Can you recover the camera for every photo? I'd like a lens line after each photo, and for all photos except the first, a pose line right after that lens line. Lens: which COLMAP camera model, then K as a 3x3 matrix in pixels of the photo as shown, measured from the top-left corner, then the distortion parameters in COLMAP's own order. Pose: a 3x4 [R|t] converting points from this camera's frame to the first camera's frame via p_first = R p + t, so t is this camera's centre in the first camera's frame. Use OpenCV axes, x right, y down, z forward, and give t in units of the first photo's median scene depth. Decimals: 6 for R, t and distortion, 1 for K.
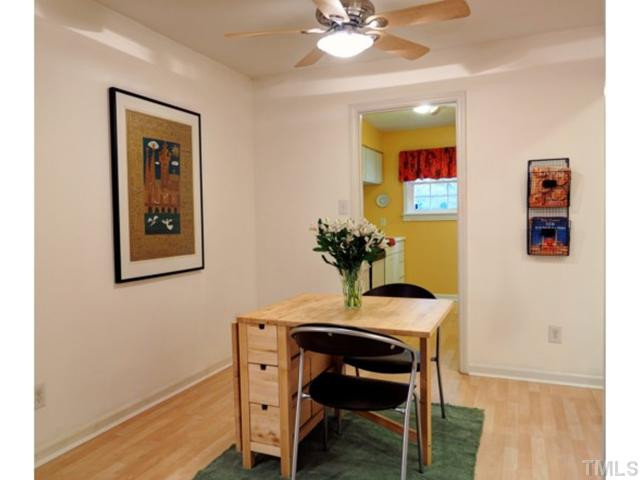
lens RADIAL K [[466.5, 0, 316.0], [0, 466.5, 236.8], [0, 0, 1]] dist [-0.009774, -0.001421]
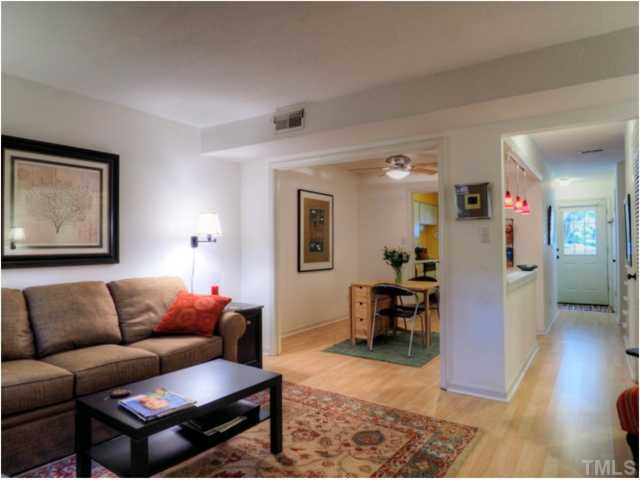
lens RADIAL K [[410.8, 0, 315.7], [0, 410.8, 238.2], [0, 0, 1]] dist [-0.020147, 0.001456]
pose [[0.975144, 0.013727, -0.221147, 0.106189], [-0.026019, 0.998268, -0.052763, 0.035567], [0.220039, 0.057205, 0.973812, -0.983240]]
